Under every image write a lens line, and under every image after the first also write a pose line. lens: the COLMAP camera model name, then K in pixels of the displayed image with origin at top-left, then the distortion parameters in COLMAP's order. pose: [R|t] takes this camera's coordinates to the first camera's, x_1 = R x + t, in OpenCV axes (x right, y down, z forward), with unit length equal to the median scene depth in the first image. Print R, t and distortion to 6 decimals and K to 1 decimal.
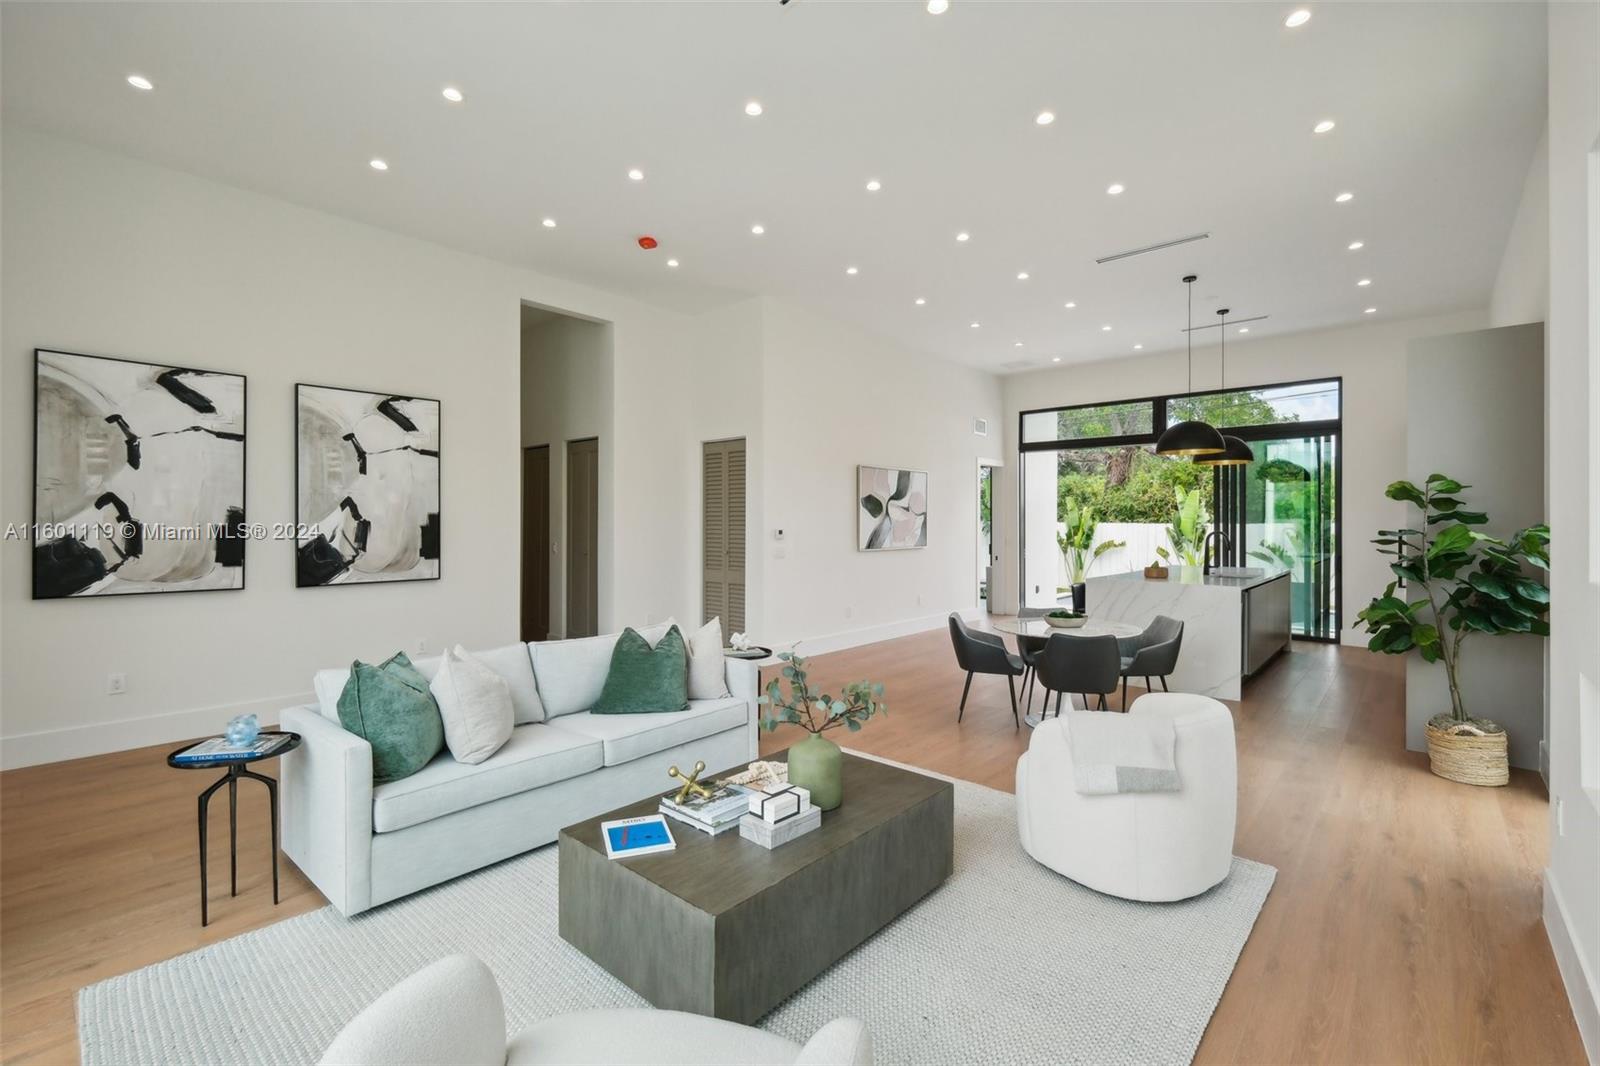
lens RADIAL K [[702.0, 0, 797.6], [0, 702.0, 523.5], [0, 0, 1]] dist [-0.000620, 0.000208]
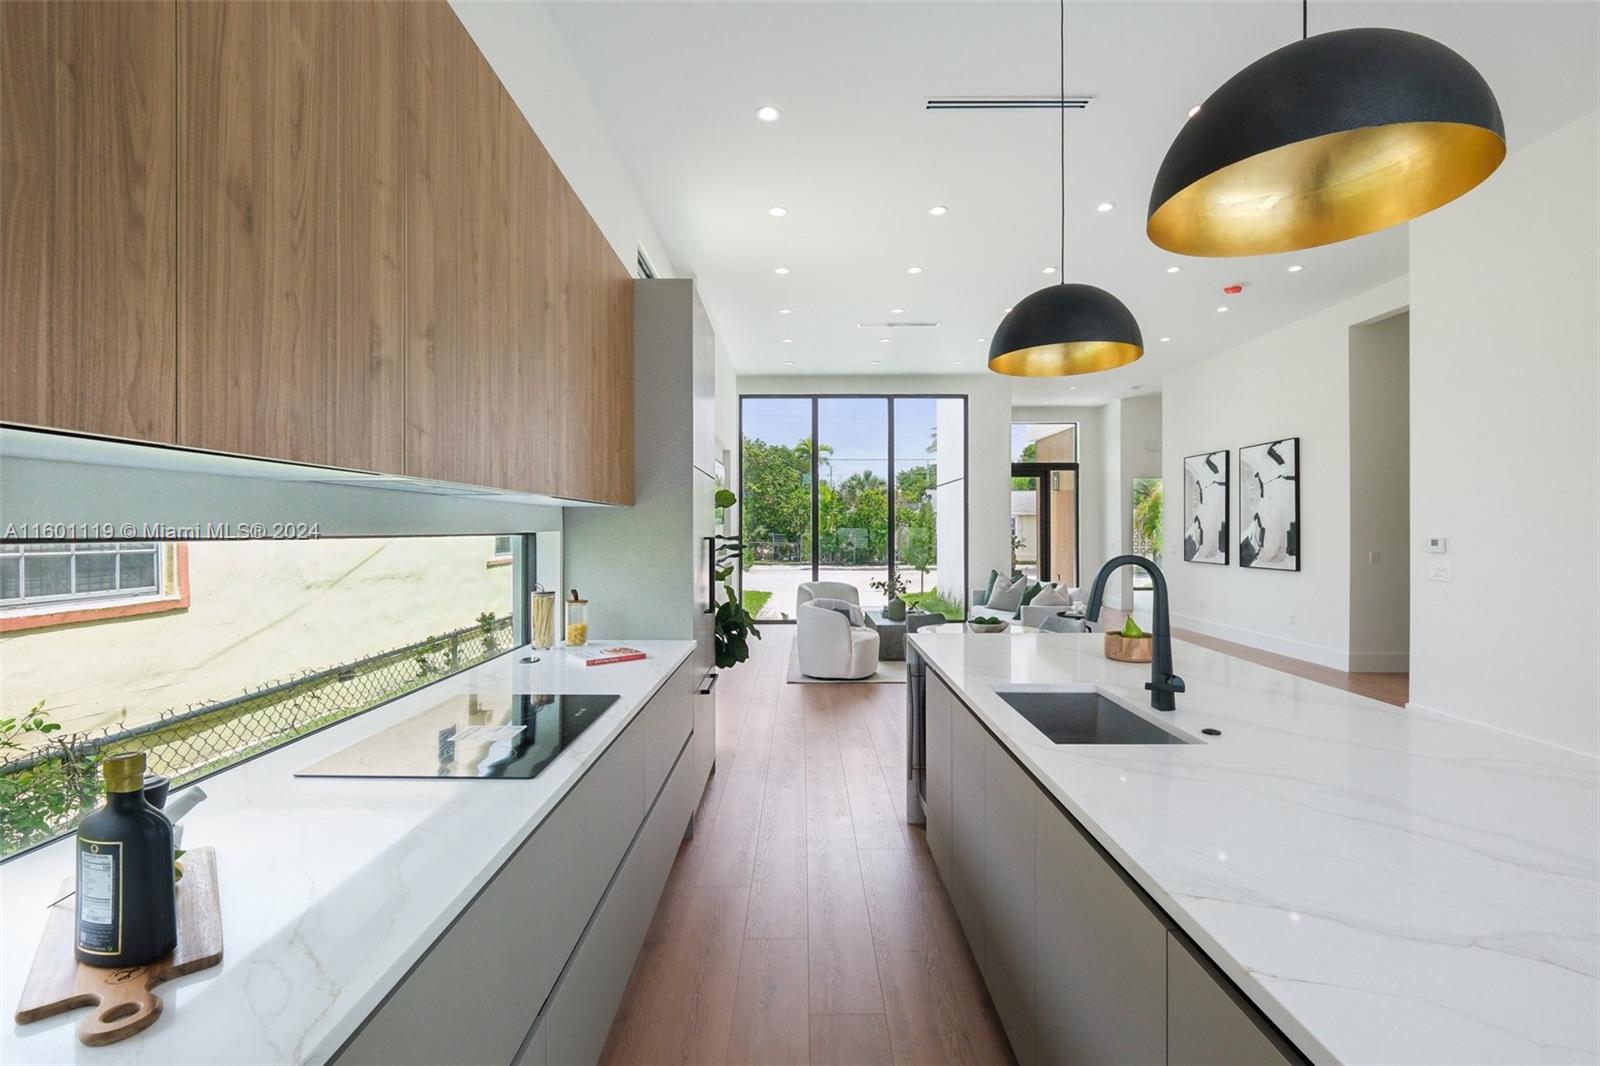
lens RADIAL K [[704.0, 0, 799.9], [0, 704.0, 528.2], [0, 0, 1]] dist [-0.001744, -0.000146]
pose [[-0.747140, -0.001454, -0.664665, 1.327917], [0.000292, 0.999997, -0.002516, 0.000406], [0.664667, -0.002074, -0.747137, 1.679430]]
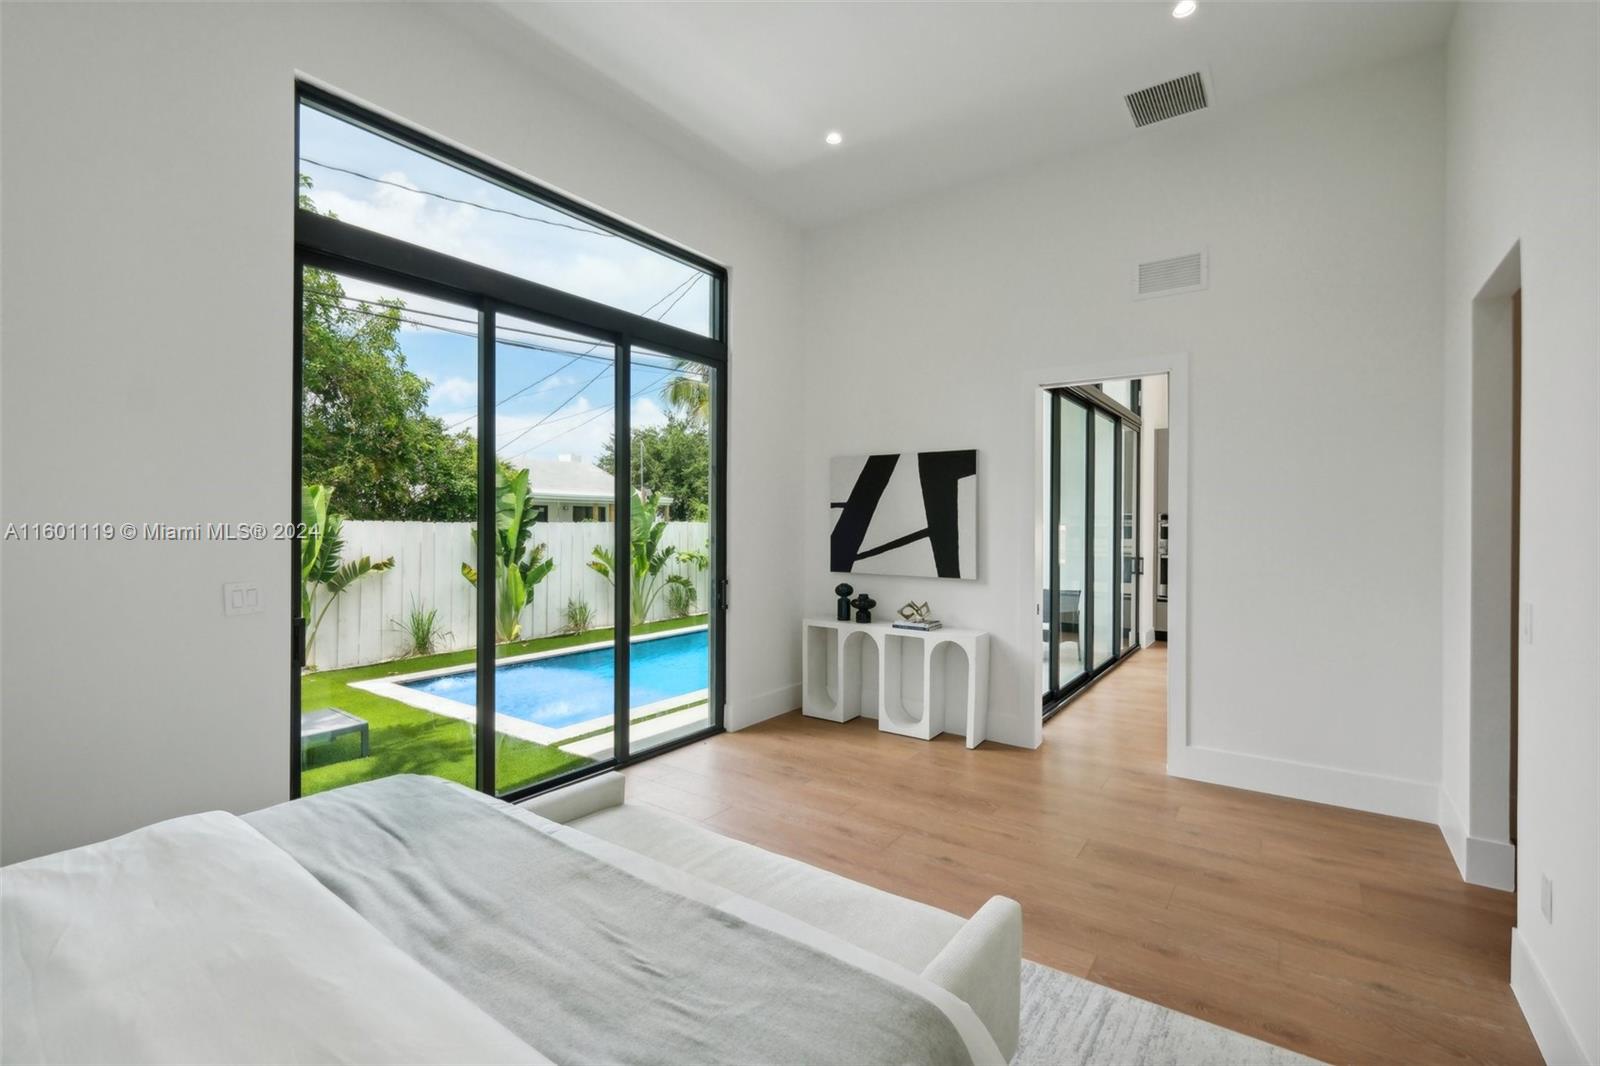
lens RADIAL K [[700.4, 0, 801.1], [0, 700.4, 520.4], [0, 0, 1]] dist [-0.000320, 0.000010]
pose [[-0.111432, 0.001544, 0.993771, -0.227499], [-0.003564, 0.999992, -0.001953, -0.006608], [-0.993766, -0.003759, -0.111425, 2.784521]]
